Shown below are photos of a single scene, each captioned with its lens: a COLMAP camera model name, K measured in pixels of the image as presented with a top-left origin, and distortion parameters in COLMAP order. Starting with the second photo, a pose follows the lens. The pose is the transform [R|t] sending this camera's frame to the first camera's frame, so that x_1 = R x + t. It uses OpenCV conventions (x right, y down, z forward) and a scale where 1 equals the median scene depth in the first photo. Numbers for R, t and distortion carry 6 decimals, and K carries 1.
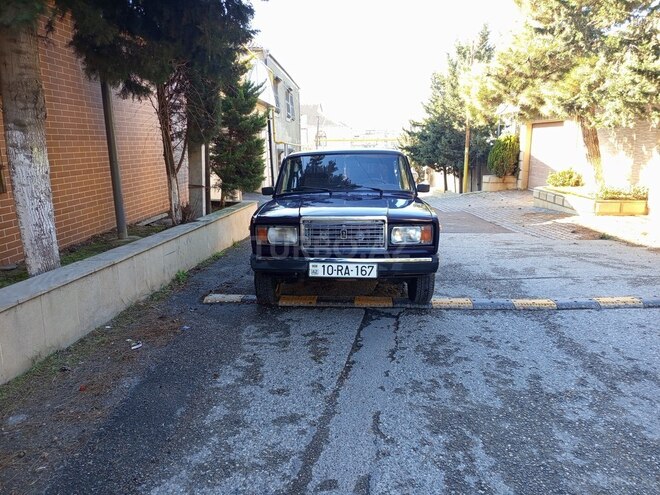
lens RADIAL K [[454.3, 0, 330.0], [0, 454.3, 247.5], [0, 0, 1]] dist [0.059738, -0.058295]
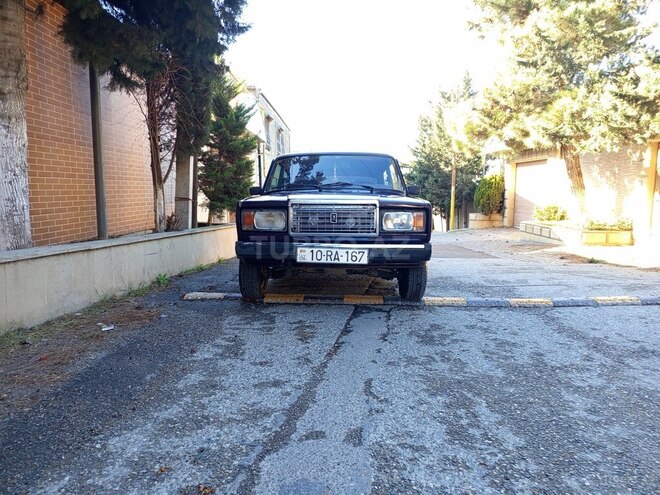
lens RADIAL K [[454.3, 0, 330.0], [0, 454.3, 247.5], [0, 0, 1]] dist [0.059738, -0.058295]
pose [[0.999551, 0.014768, 0.026058, -0.001400], [-0.012083, 0.994880, -0.100336, 0.128216], [-0.027406, 0.099976, 0.994612, 0.048563]]
